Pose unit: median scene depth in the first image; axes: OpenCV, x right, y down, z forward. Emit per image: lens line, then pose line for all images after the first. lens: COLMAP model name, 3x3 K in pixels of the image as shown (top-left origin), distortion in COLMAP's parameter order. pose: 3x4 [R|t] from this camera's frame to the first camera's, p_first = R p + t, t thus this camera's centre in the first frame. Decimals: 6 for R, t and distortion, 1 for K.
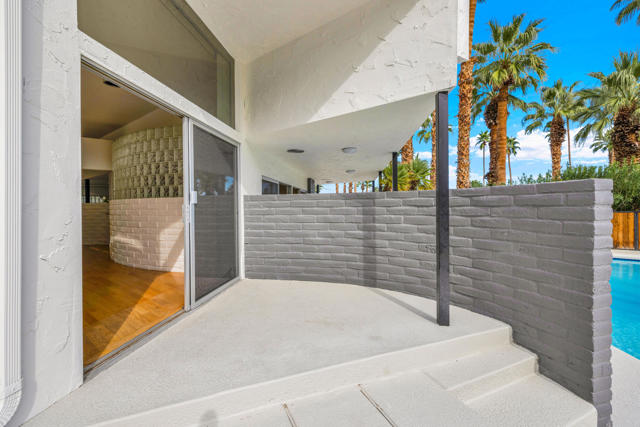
lens RADIAL K [[272.7, 0, 316.6], [0, 272.7, 211.3], [0, 0, 1]] dist [0.000447, 0.000001]
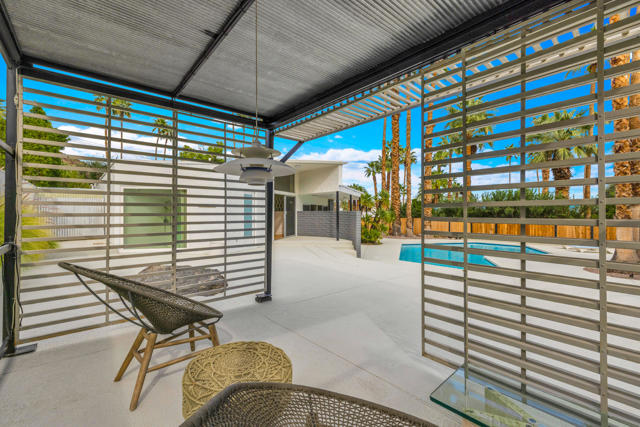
lens RADIAL K [[274.2, 0, 320.0], [0, 274.2, 213.5], [0, 0, 1]] dist [0.010153, -0.000203]
pose [[0.983742, 0.010013, -0.179308, 0.202237], [-0.011232, 0.999920, -0.005784, -0.003870], [0.179236, 0.007704, 0.983776, -0.741606]]
